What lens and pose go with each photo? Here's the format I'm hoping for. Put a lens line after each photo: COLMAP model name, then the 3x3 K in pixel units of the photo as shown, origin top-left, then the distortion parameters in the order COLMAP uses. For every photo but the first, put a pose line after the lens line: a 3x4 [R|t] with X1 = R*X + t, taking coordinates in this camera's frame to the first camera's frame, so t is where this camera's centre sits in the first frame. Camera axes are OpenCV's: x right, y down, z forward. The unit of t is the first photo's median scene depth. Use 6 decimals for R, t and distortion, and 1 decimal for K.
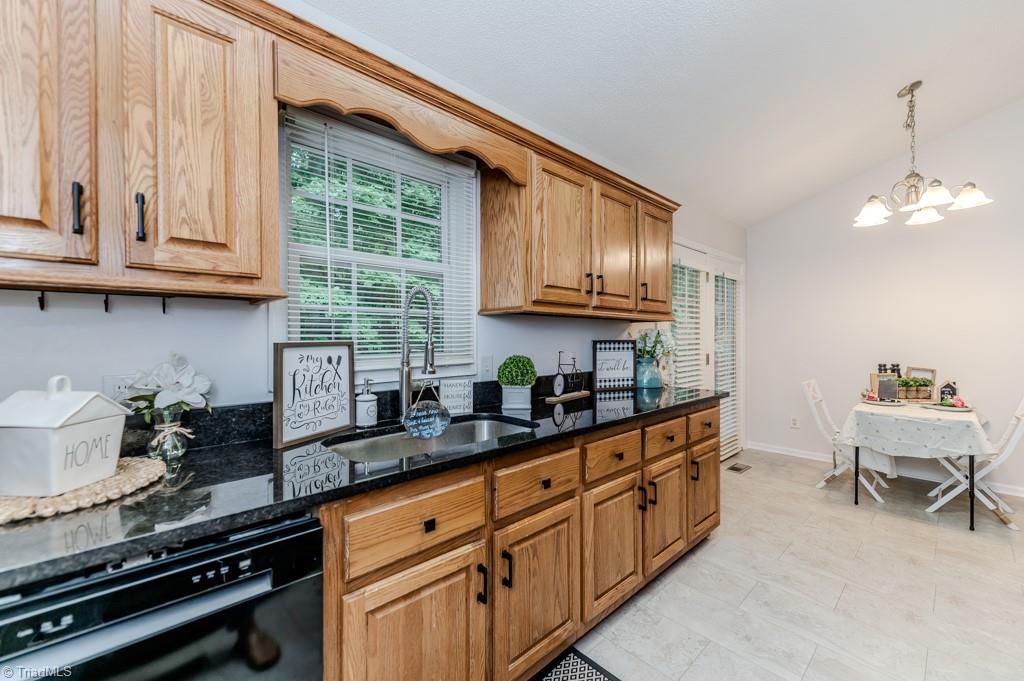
lens RADIAL K [[403.6, 0, 509.1], [0, 403.6, 338.3], [0, 0, 1]] dist [0.009175, -0.003201]
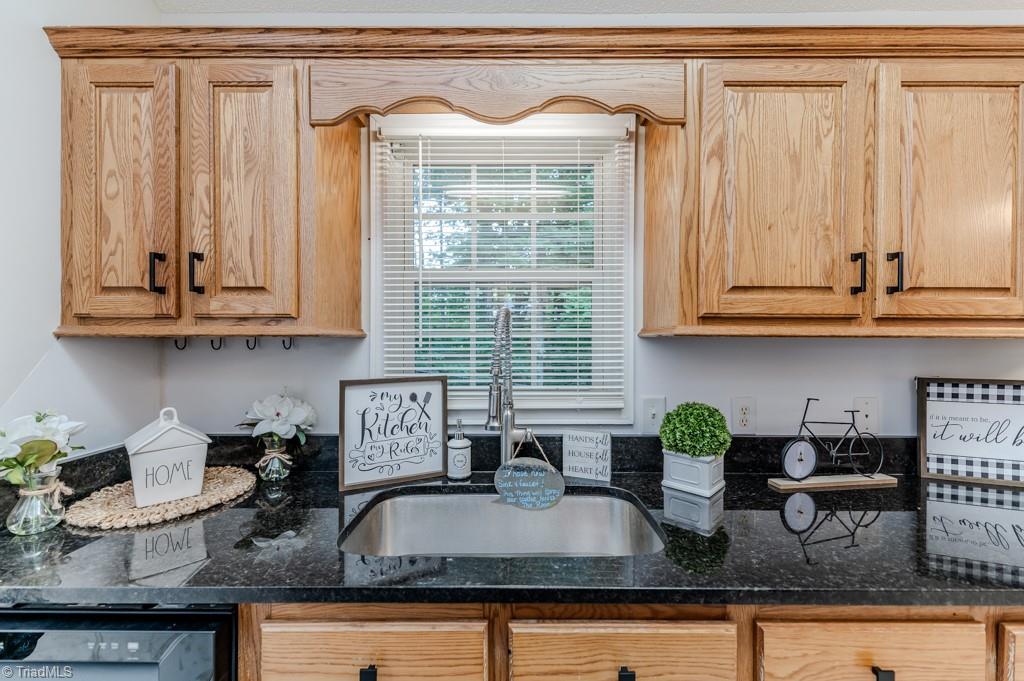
lens RADIAL K [[406.0, 0, 505.6], [0, 406.0, 338.0], [0, 0, 1]] dist [0.011051, -0.000460]
pose [[0.737088, 0.000483, -0.675797, 0.179626], [-0.002958, 0.999992, -0.002512, -0.043055], [0.675790, 0.003850, 0.737084, 0.271102]]
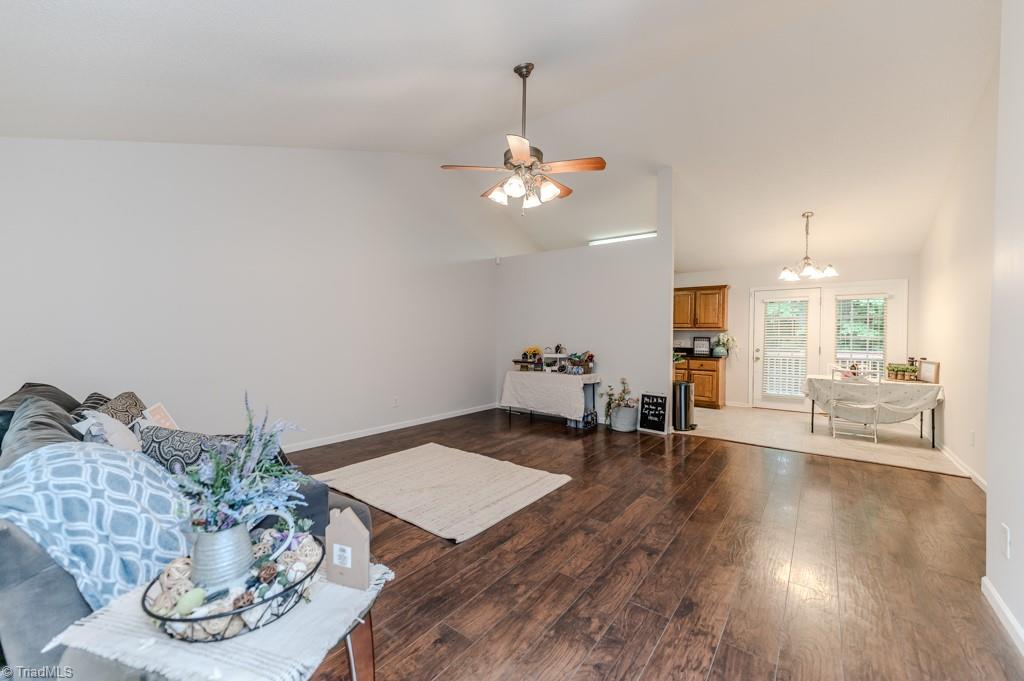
lens RADIAL K [[406.2, 0, 511.1], [0, 406.2, 340.2], [0, 0, 1]] dist [0.020565, -0.006209]
pose [[0.183469, 0.015578, -0.982902, 2.948648], [-0.007991, 0.999865, 0.014355, -0.005513], [0.982993, 0.005221, 0.183568, -0.872382]]
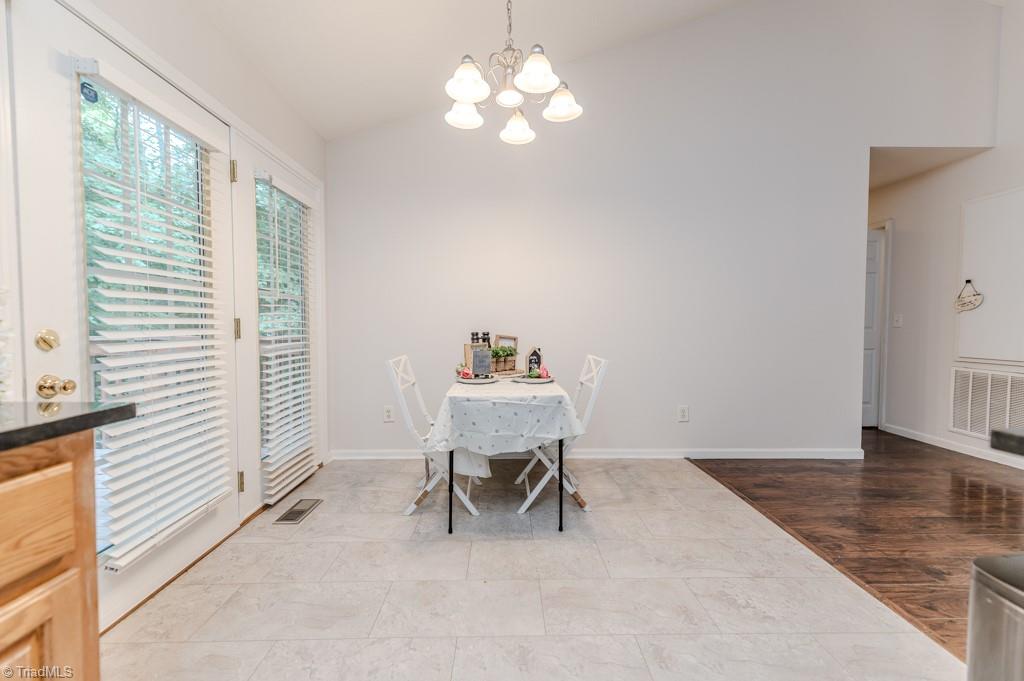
lens RADIAL K [[404.1, 0, 512.0], [0, 404.1, 340.5], [0, 0, 1]] dist [0.020125, -0.005995]
pose [[0.656182, -0.025122, 0.754184, 0.499580], [-0.004530, 0.999297, 0.037228, 0.071139], [-0.754589, -0.027845, 0.655607, 0.578747]]
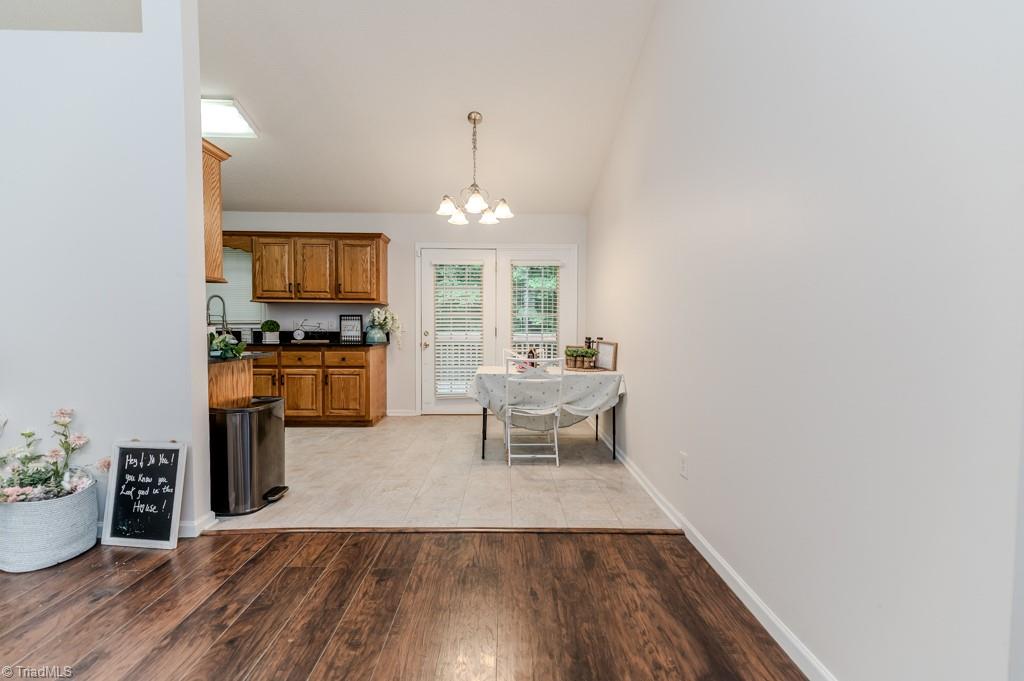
lens RADIAL K [[406.2, 0, 511.1], [0, 406.2, 340.2], [0, 0, 1]] dist [0.020565, -0.006209]
pose [[0.749020, 0.027787, -0.661965, 2.111729], [-0.006831, 0.999391, 0.034222, 0.053003], [0.662513, -0.021111, 0.748753, 0.105590]]
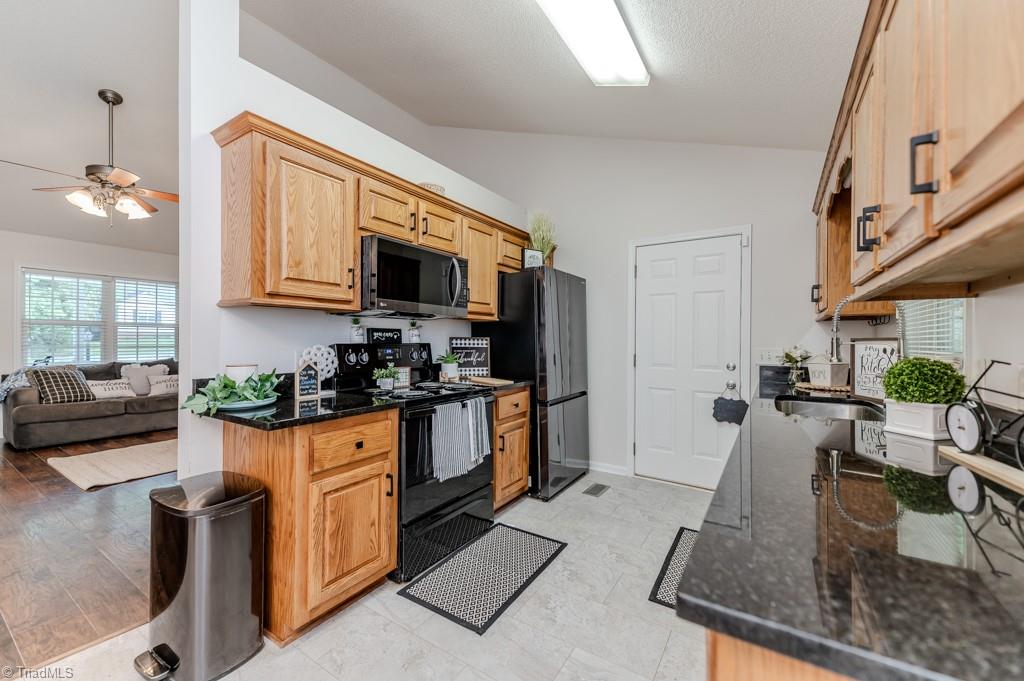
lens RADIAL K [[404.1, 0, 512.0], [0, 404.1, 340.5], [0, 0, 1]] dist [0.020125, -0.005995]
pose [[-0.967042, -0.003092, -0.254599, 0.670425], [-0.004002, 0.999987, 0.003058, 0.011120], [0.254586, 0.003976, -0.967042, 1.169513]]
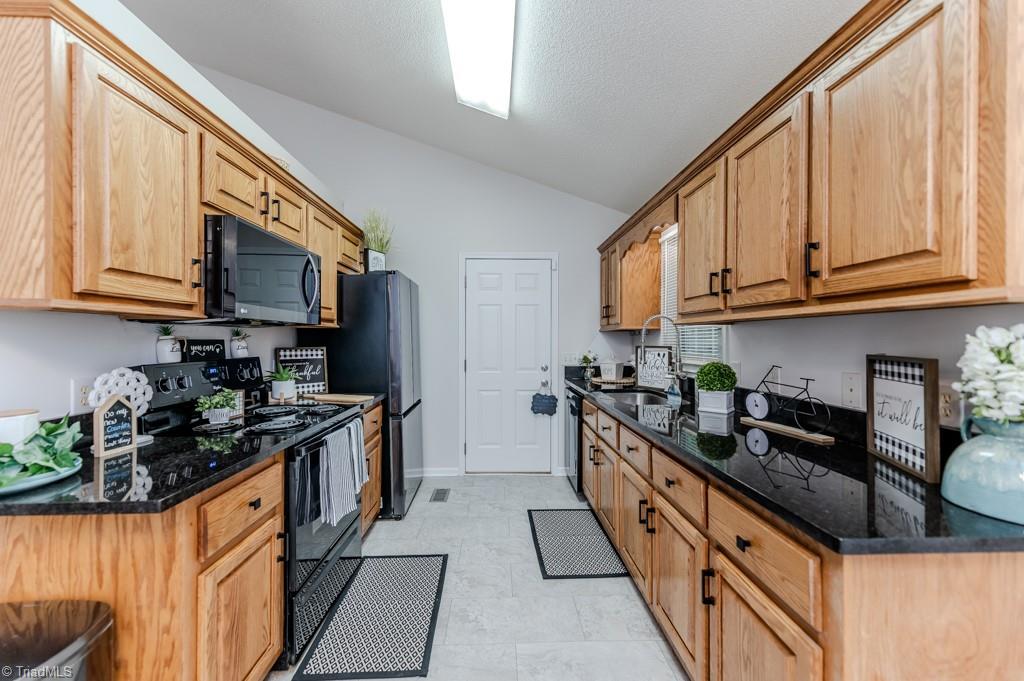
lens RADIAL K [[405.1, 0, 509.7], [0, 405.1, 340.3], [0, 0, 1]] dist [0.009970, -0.003312]
pose [[-0.648592, 0.004312, -0.761124, 0.933416], [0.001304, 0.999989, 0.004554, -0.017244], [0.761135, 0.001961, -0.648591, 1.009149]]
